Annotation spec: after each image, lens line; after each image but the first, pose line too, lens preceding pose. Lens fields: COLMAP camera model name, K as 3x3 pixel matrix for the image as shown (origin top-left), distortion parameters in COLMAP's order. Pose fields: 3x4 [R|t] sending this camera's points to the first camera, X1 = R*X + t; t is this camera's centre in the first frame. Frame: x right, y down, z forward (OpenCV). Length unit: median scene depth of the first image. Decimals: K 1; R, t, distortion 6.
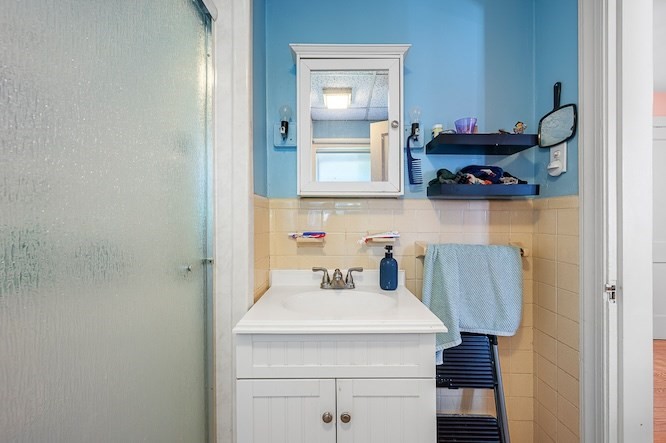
lens RADIAL K [[279.3, 0, 332.8], [0, 279.3, 219.4], [0, 0, 1]] dist [0.000024, 0.000247]
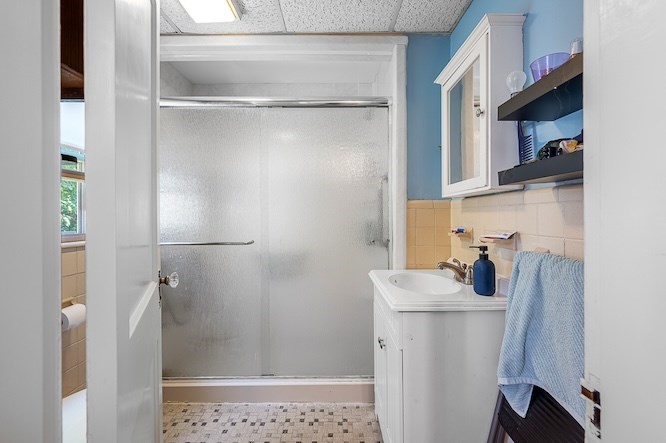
lens RADIAL K [[279.3, 0, 333.6], [0, 279.3, 218.6], [0, 0, 1]] dist [0.000024, 0.000247]
pose [[-0.001930, 0.006525, -0.999977, 1.105508], [-0.005417, 0.999964, 0.006536, 0.002062], [0.999983, 0.005430, -0.001895, 0.515219]]
